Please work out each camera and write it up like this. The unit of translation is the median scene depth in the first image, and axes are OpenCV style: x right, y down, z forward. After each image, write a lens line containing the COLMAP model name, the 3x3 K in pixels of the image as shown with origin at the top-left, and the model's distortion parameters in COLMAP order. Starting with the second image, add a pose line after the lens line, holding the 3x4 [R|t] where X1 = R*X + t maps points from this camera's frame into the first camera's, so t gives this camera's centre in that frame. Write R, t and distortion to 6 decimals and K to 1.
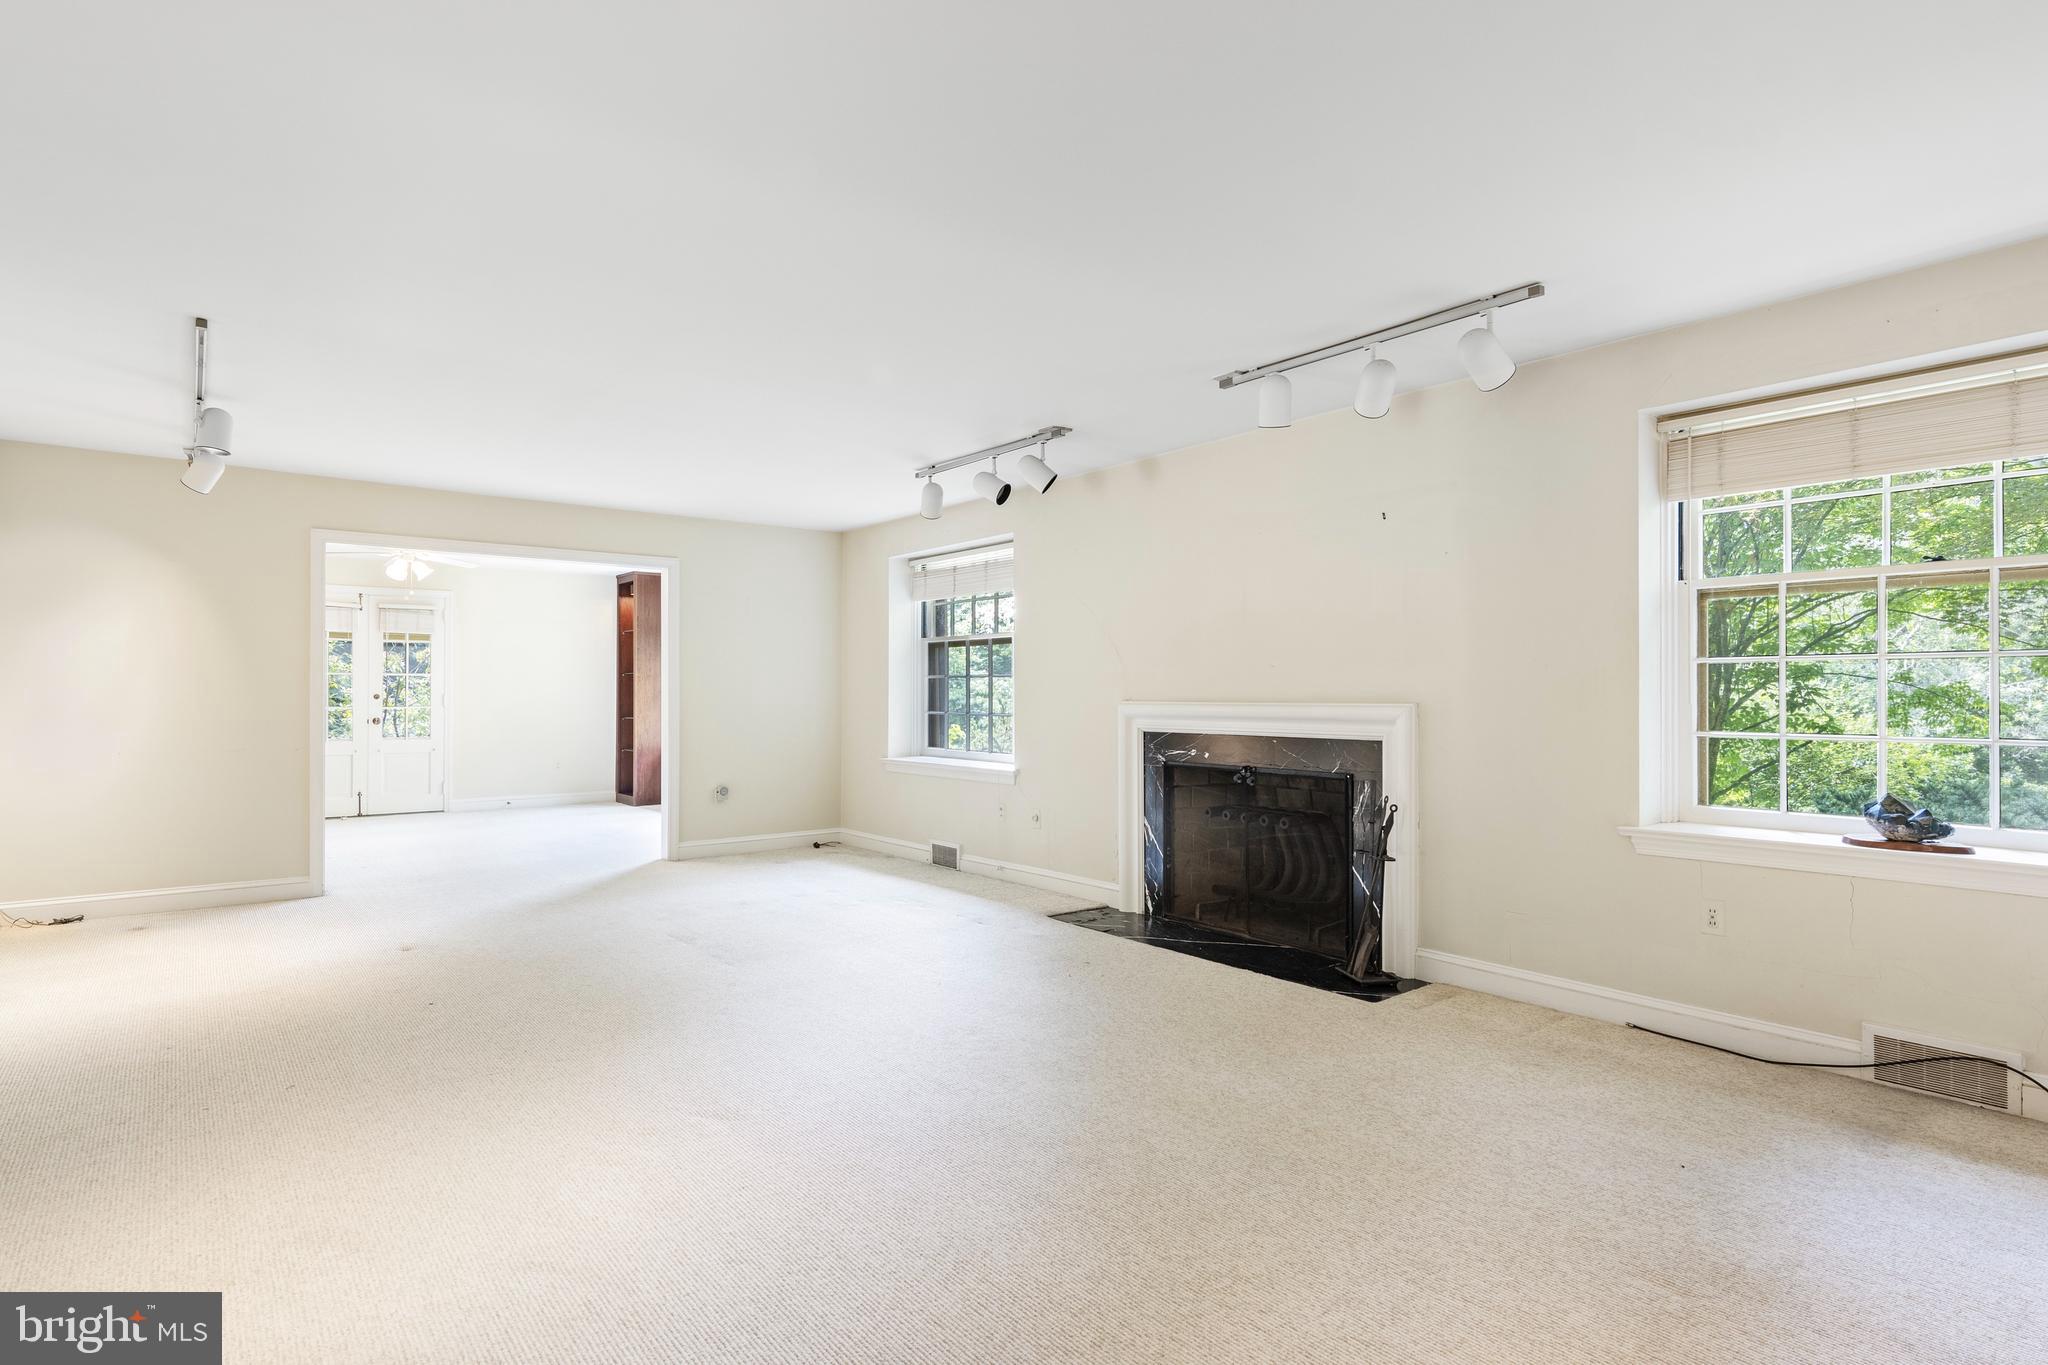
lens RADIAL K [[1047.0, 0, 1016.3], [0, 1047.0, 686.1], [0, 0, 1]] dist [0.012633, -0.003312]
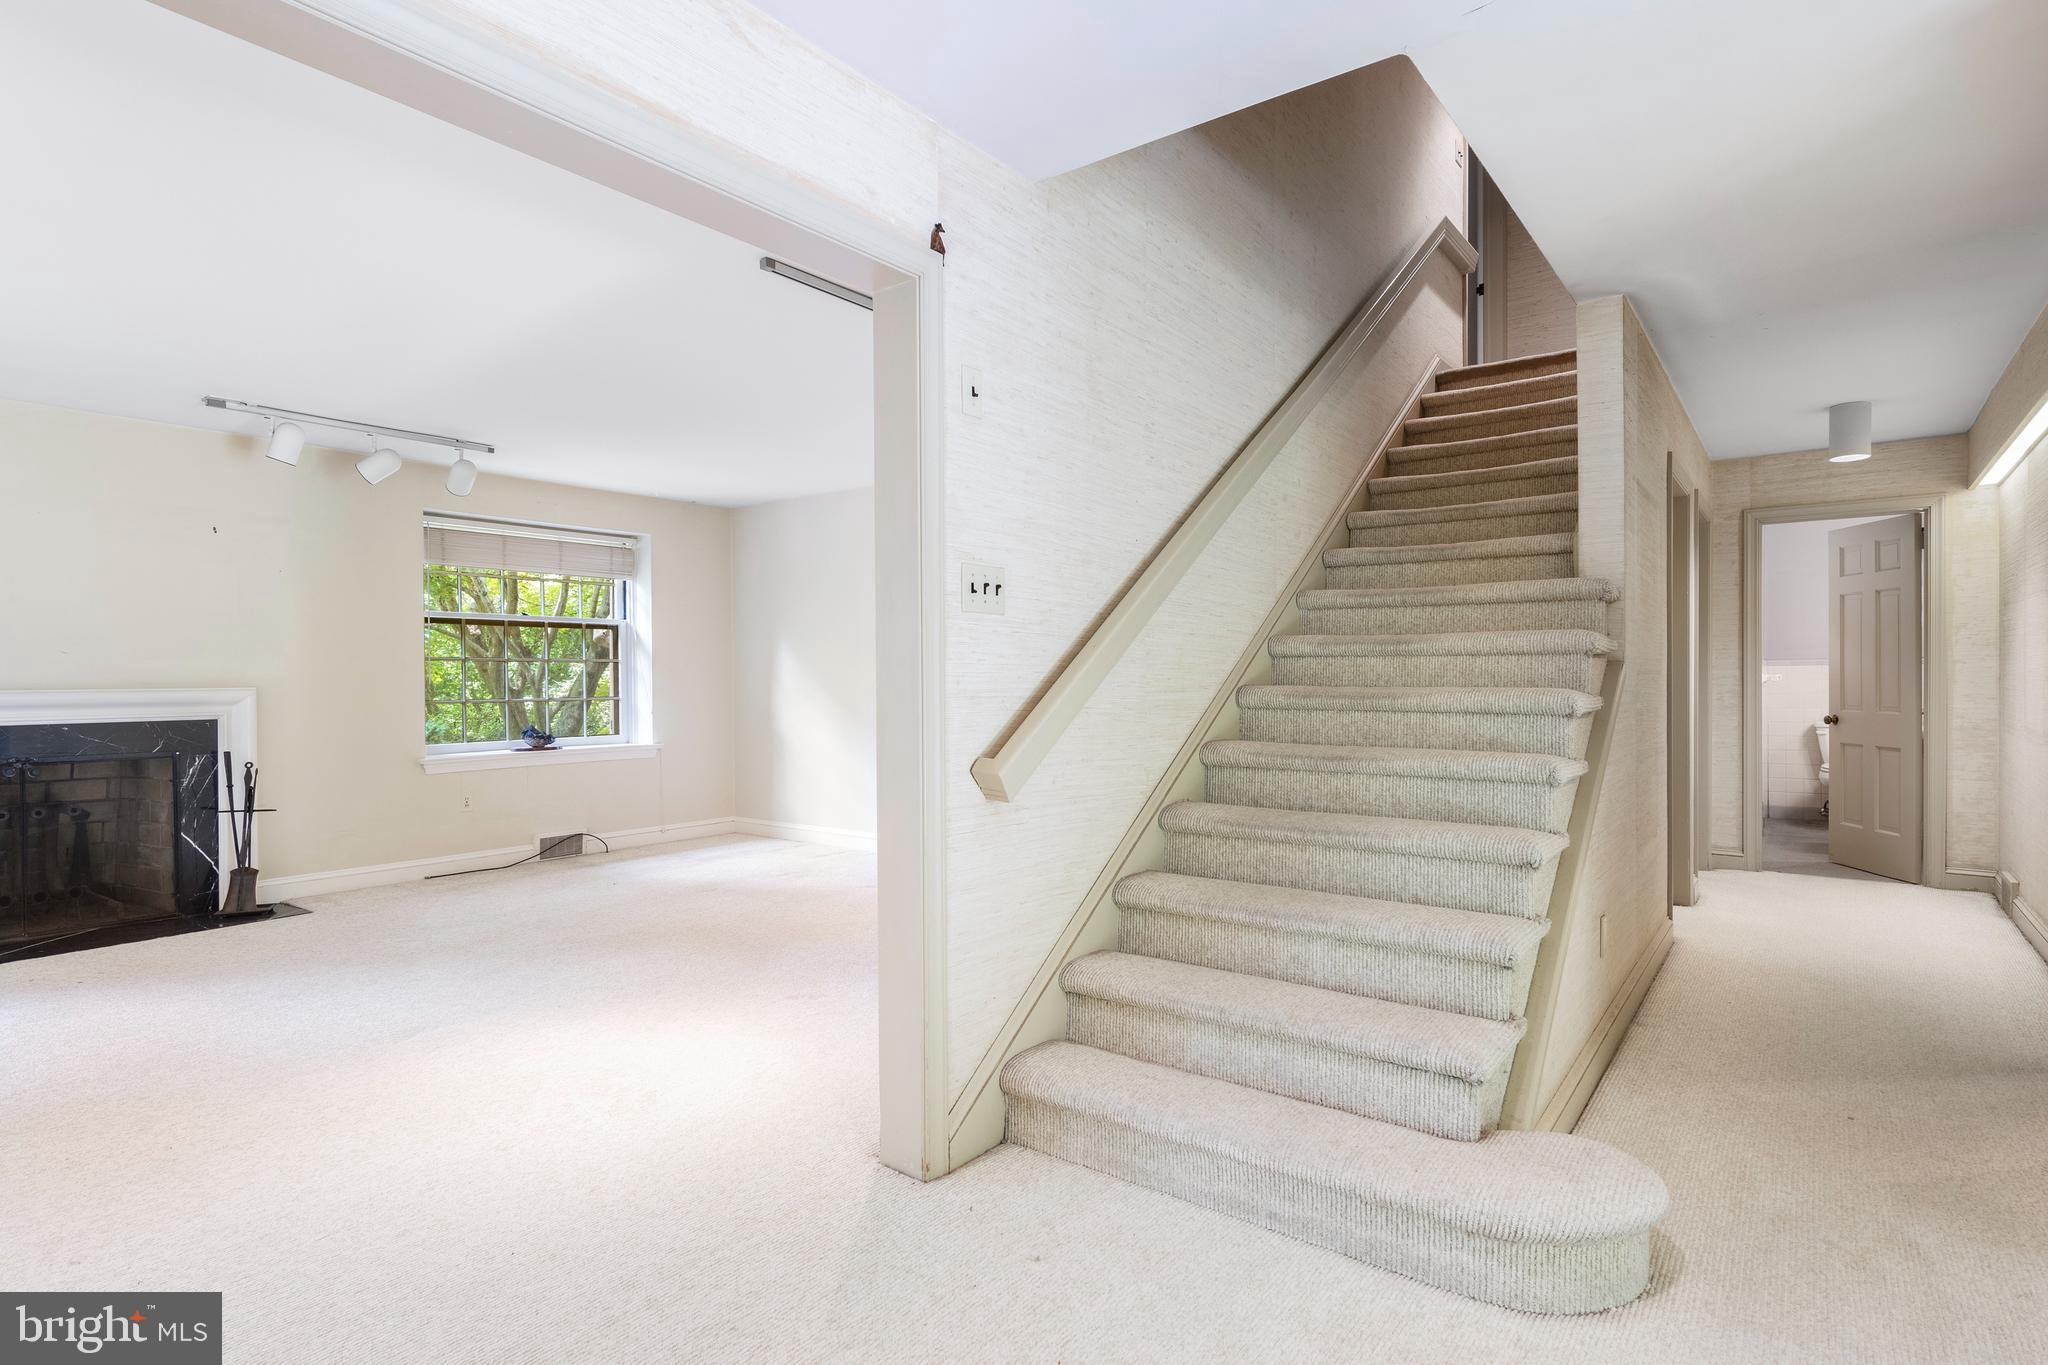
lens RADIAL K [[1047.0, 0, 1017.3], [0, 1047.0, 685.2], [0, 0, 1]] dist [0.012633, -0.003312]
pose [[-0.245228, -0.004744, 0.969454, -0.832826], [0.001588, 0.999985, 0.005296, 0.007075], [-0.969464, 0.002839, -0.245217, 0.331309]]
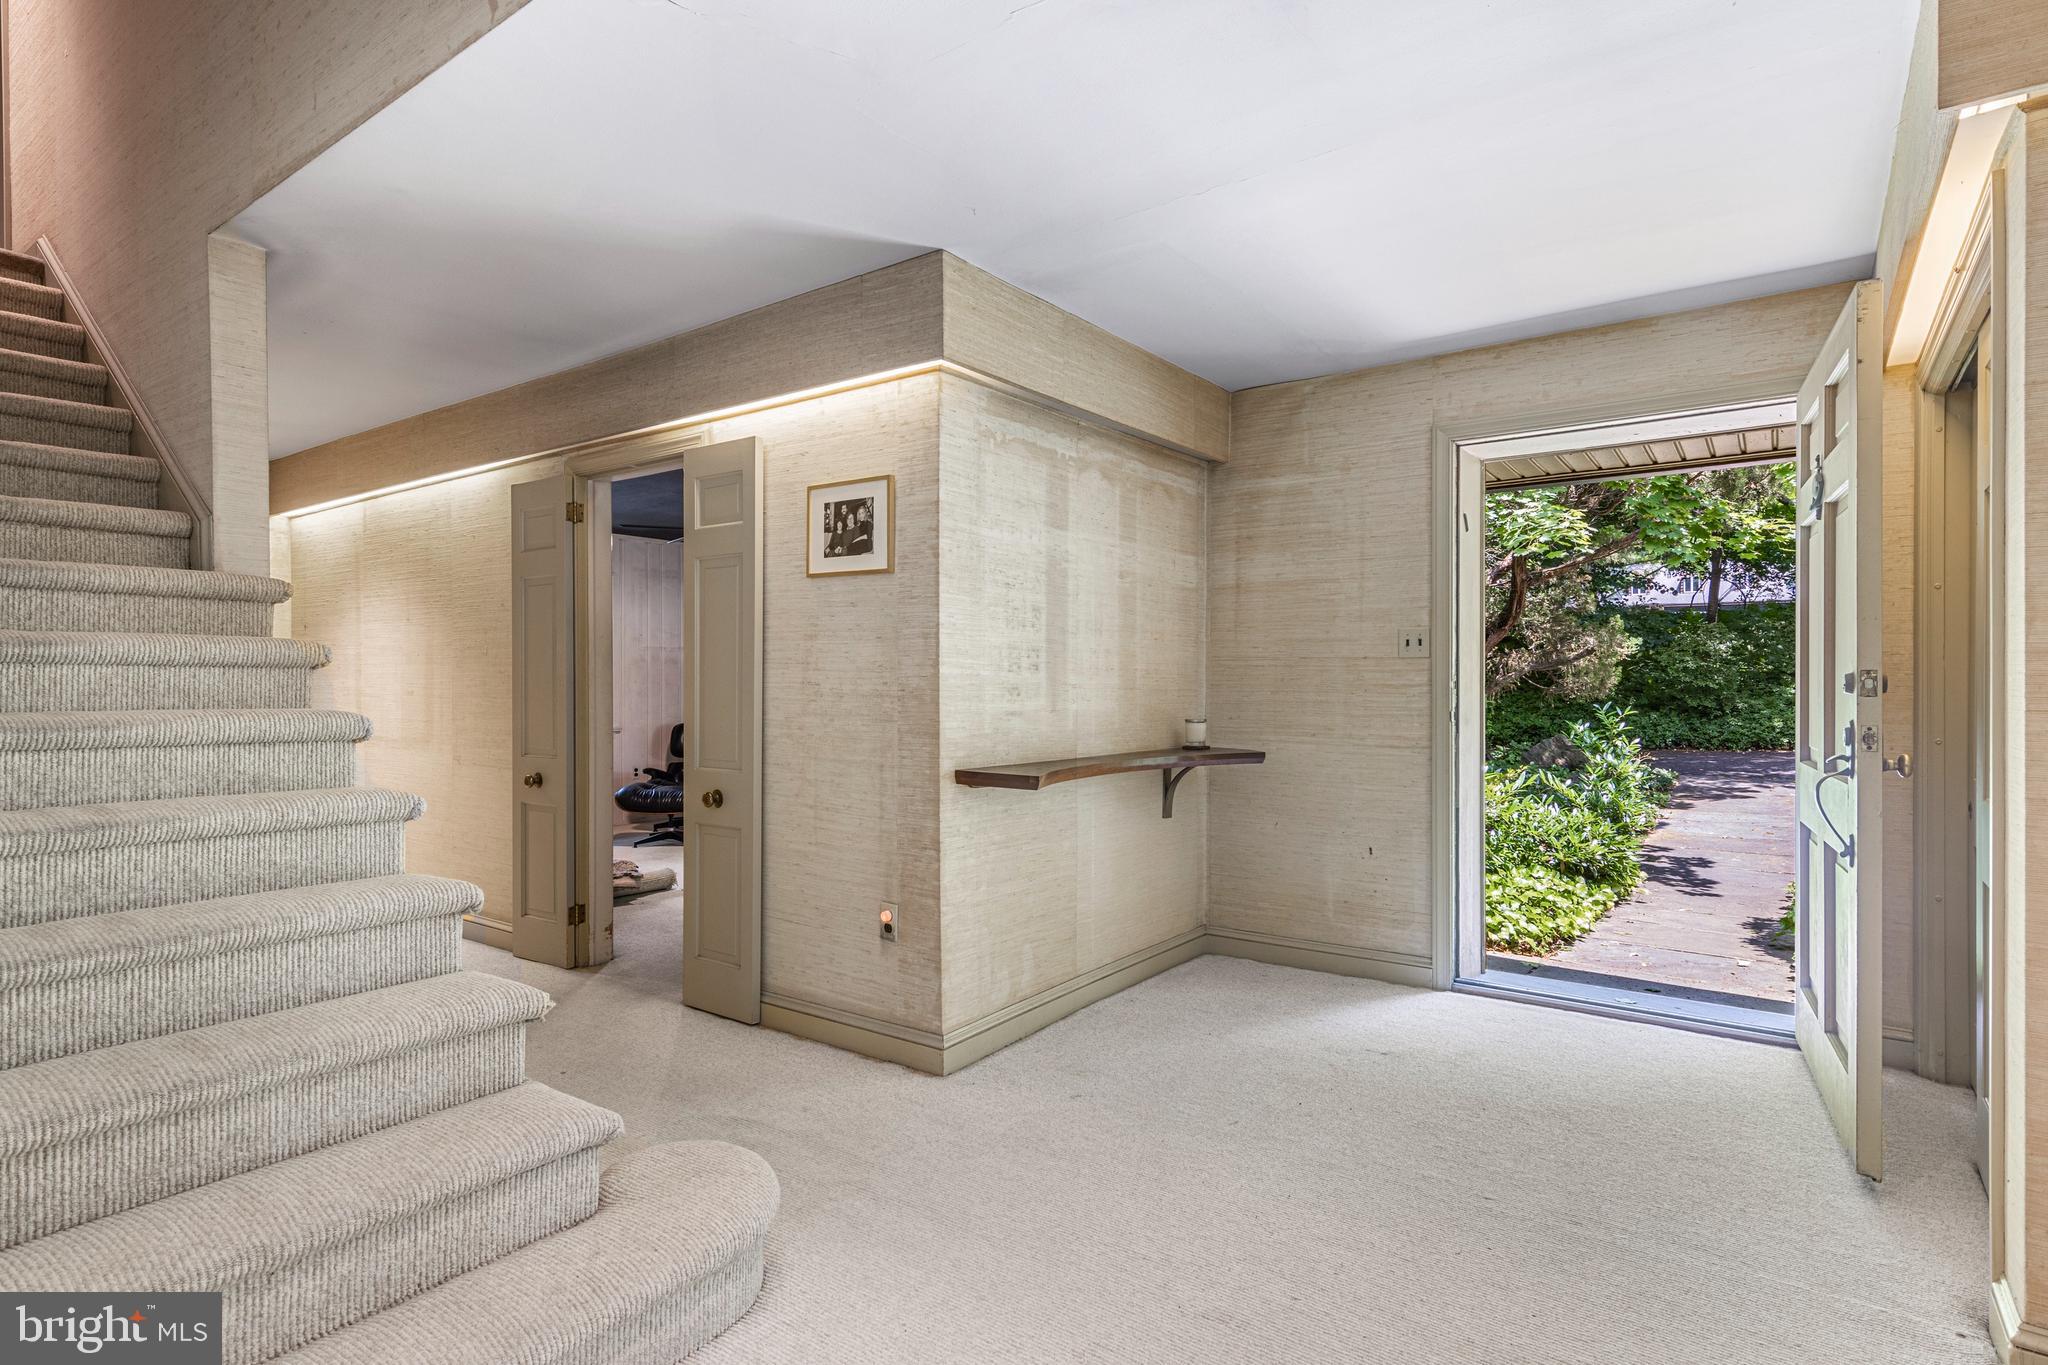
lens RADIAL K [[1047.0, 0, 1025.0], [0, 1047.0, 691.4], [0, 0, 1]] dist [0.012633, -0.003312]
pose [[-0.963122, 0.003408, -0.269044, -0.536481], [0.002372, 0.999988, 0.004178, 0.003127], [0.269055, 0.003386, -0.963119, 0.453076]]
